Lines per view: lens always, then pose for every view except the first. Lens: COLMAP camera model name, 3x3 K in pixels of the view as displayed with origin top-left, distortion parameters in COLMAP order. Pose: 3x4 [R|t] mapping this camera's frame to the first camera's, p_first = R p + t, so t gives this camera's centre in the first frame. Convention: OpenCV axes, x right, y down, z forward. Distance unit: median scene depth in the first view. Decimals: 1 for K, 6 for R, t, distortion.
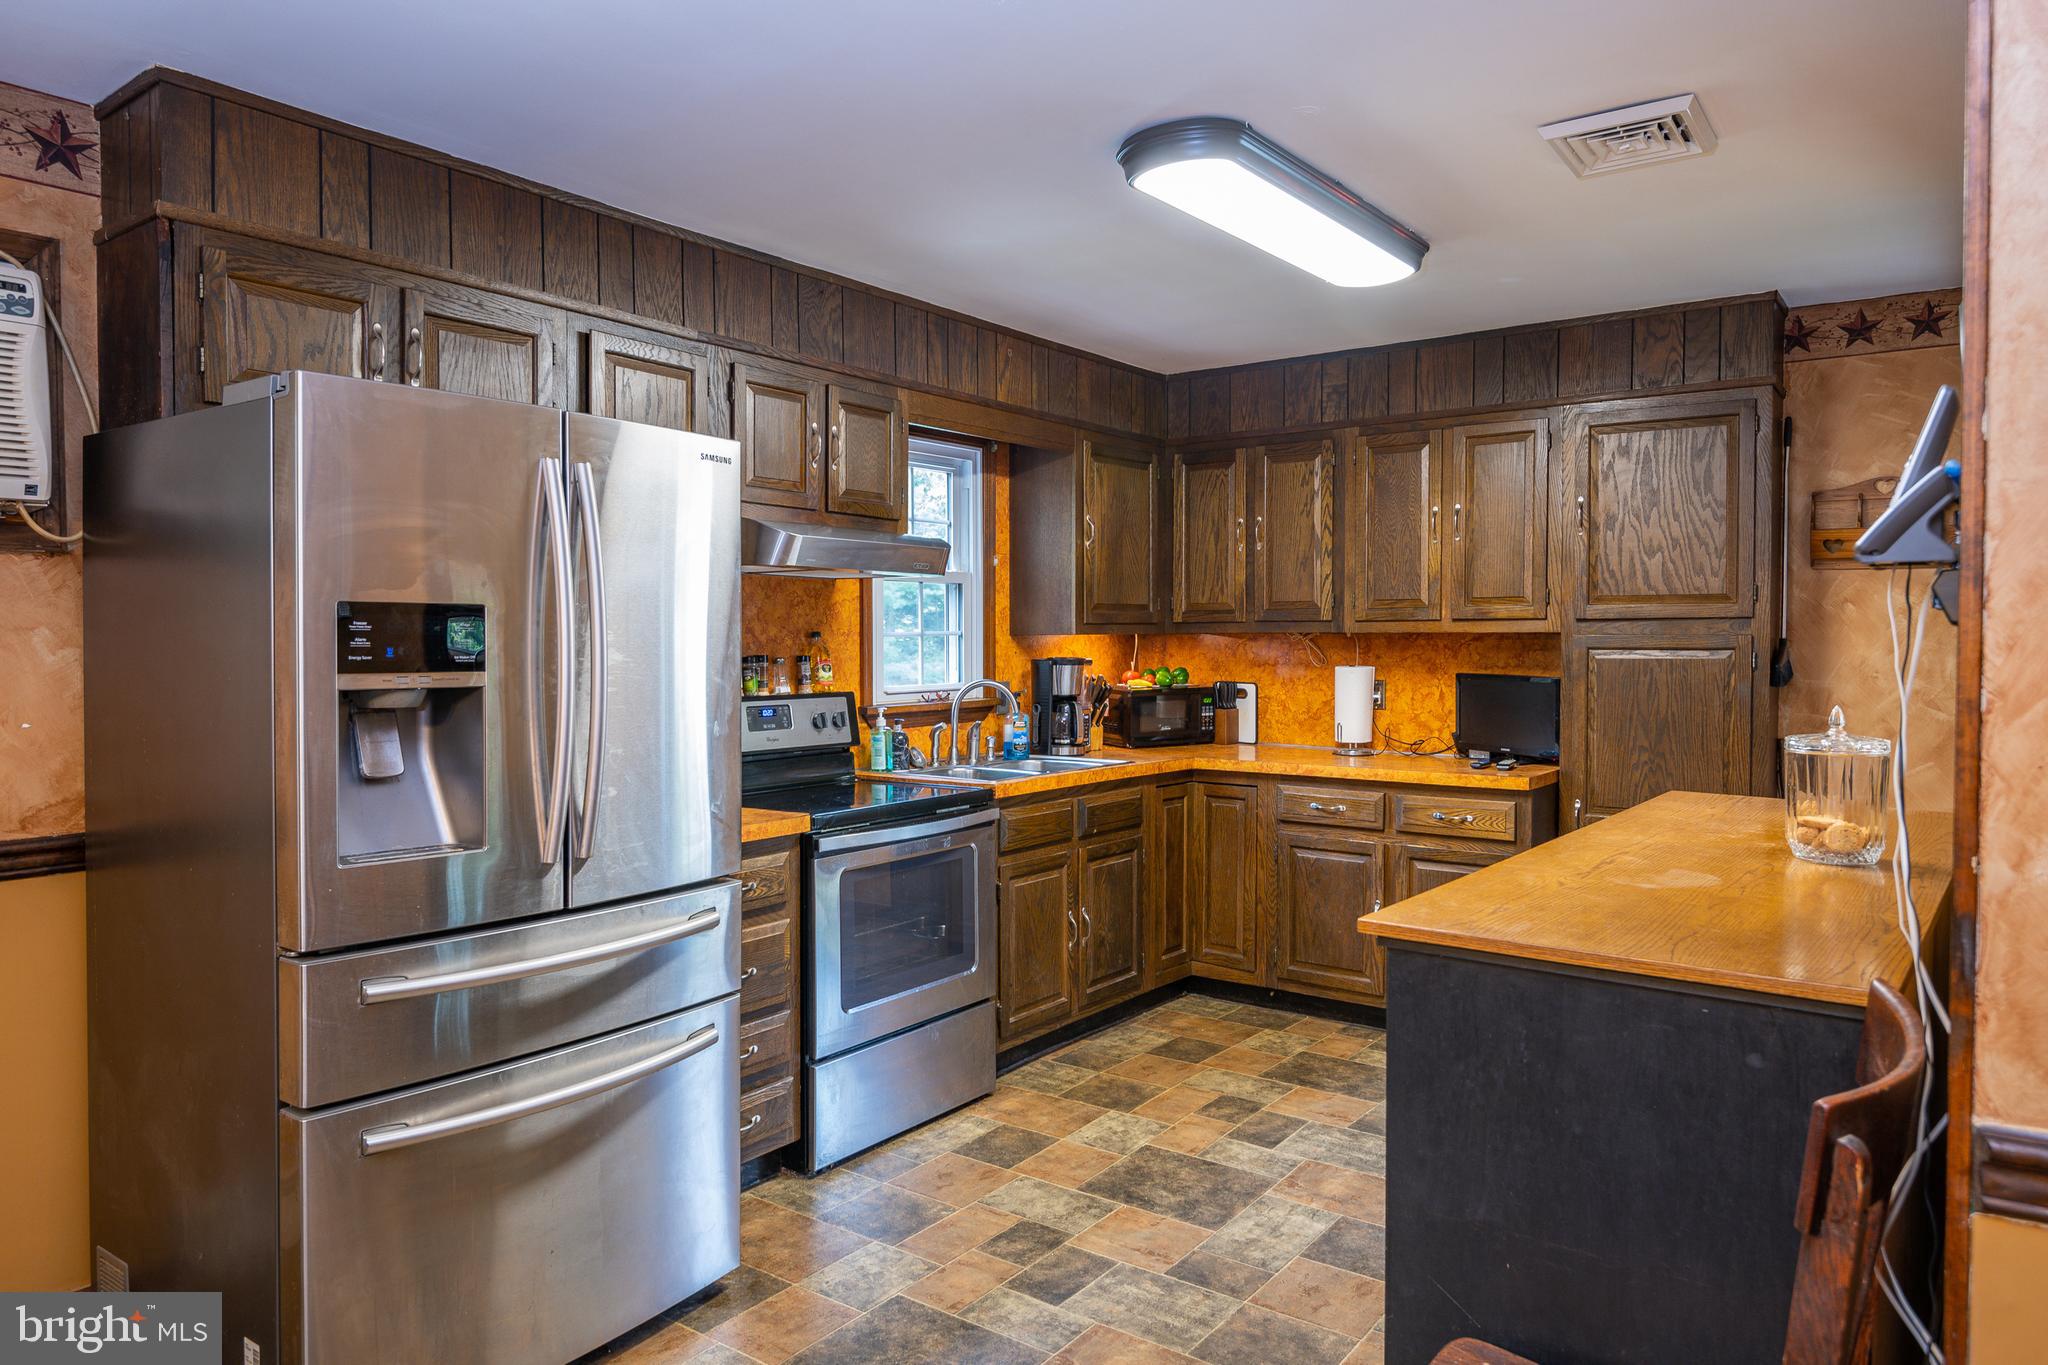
lens RADIAL K [[1331.2, 0, 1031.3], [0, 1331.2, 672.4], [0, 0, 1]] dist [0.026820, -0.042671]
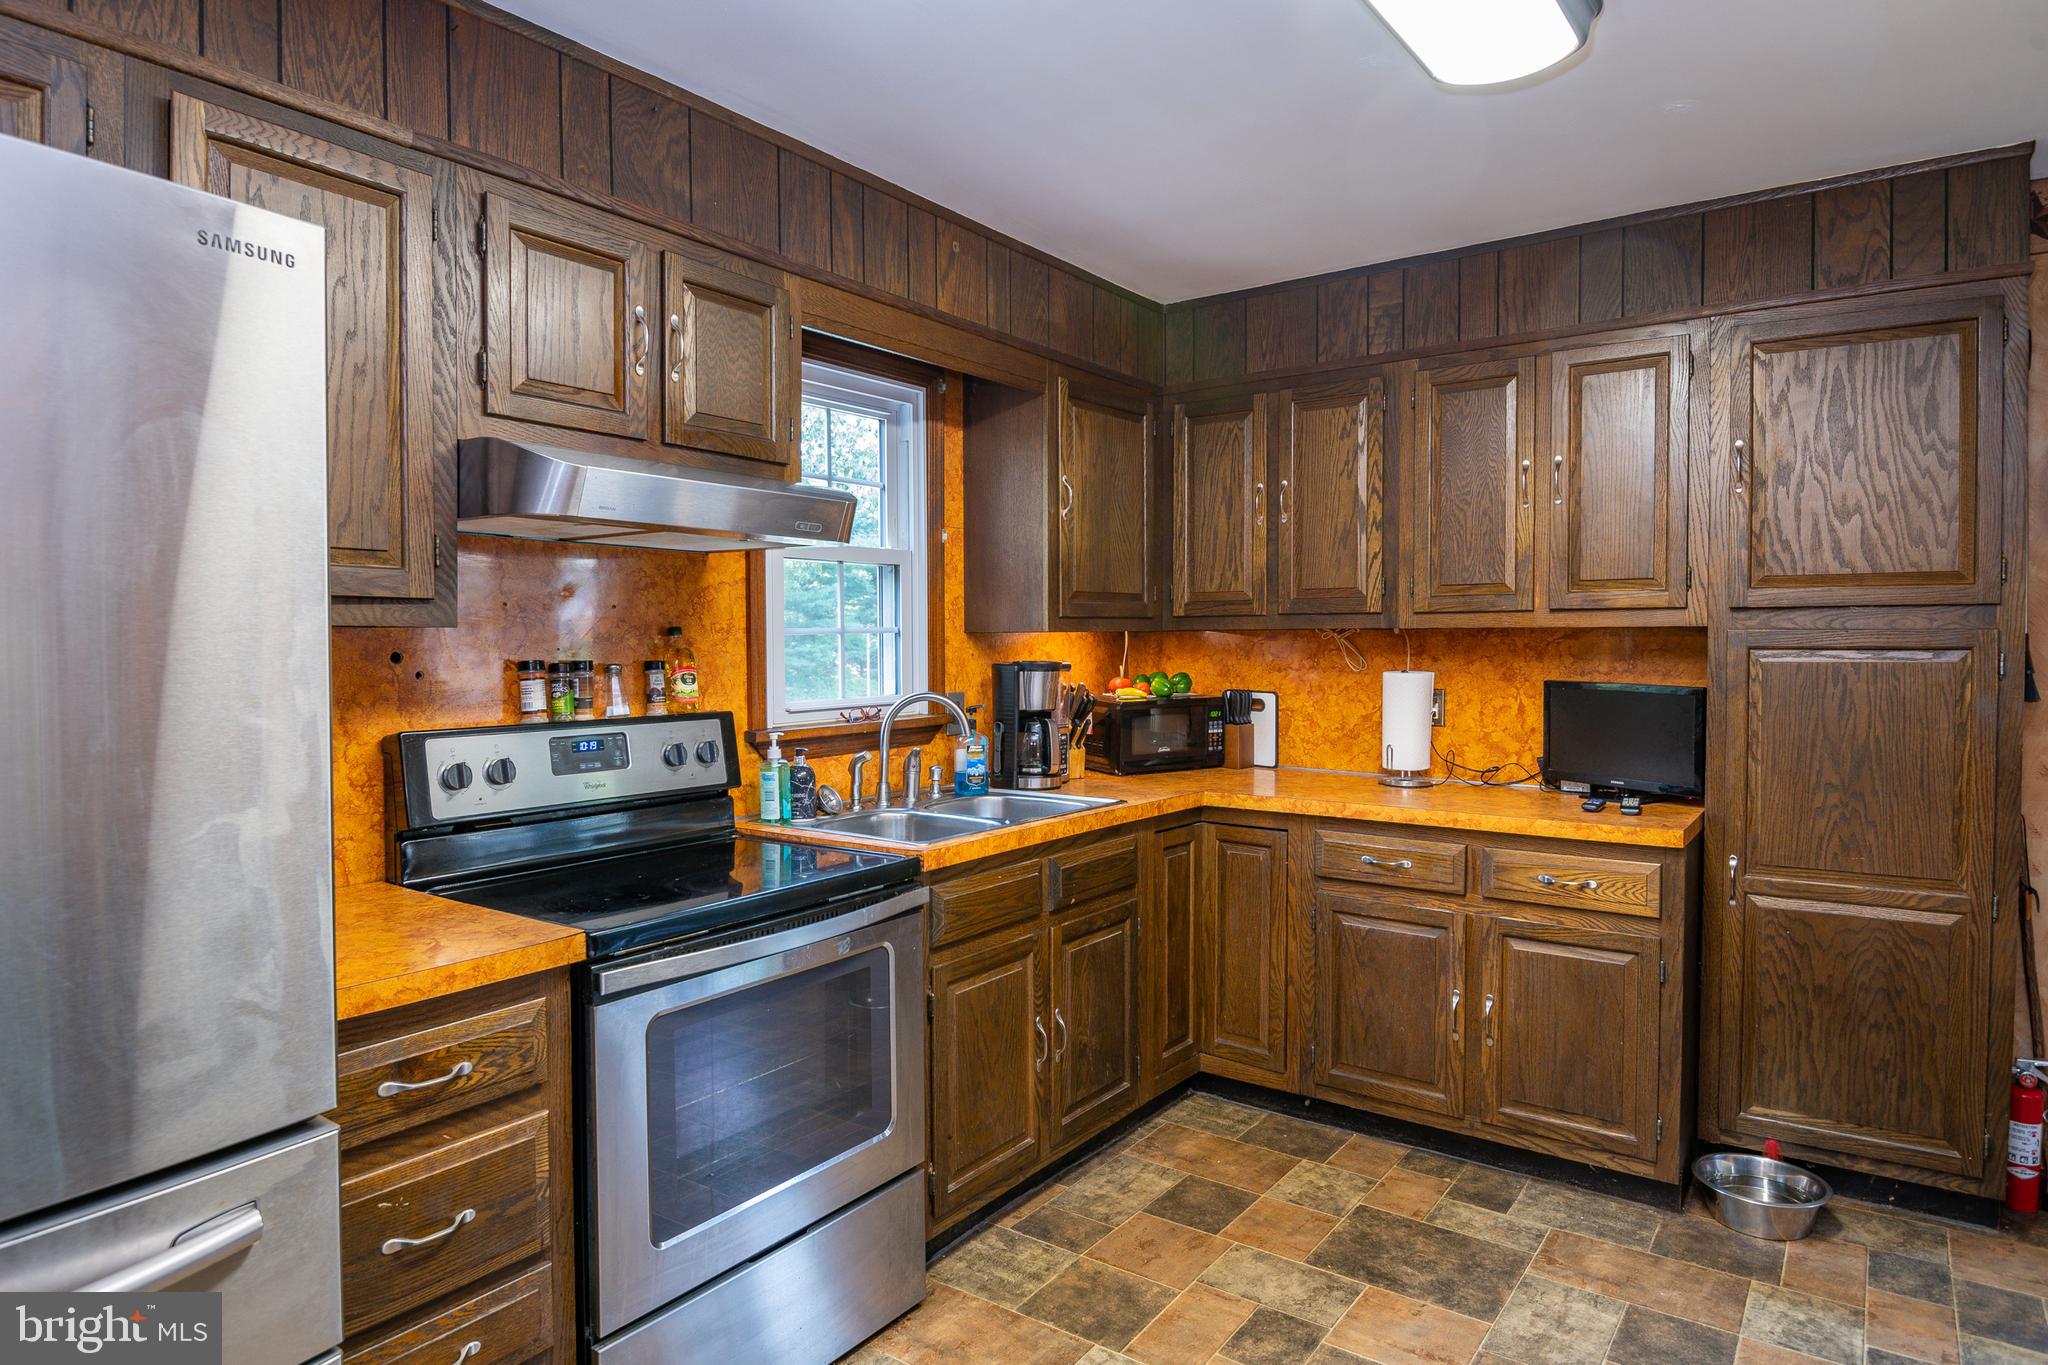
lens RADIAL K [[1202.0, 0, 1025.2], [0, 1202.0, 673.3], [0, 0, 1]] dist [0.004485, -0.000316]
pose [[0.999998, -0.002202, -0.000168, 0.022962], [0.002202, 0.999994, 0.002673, -0.007142], [0.000162, -0.002673, 0.999996, 0.356727]]
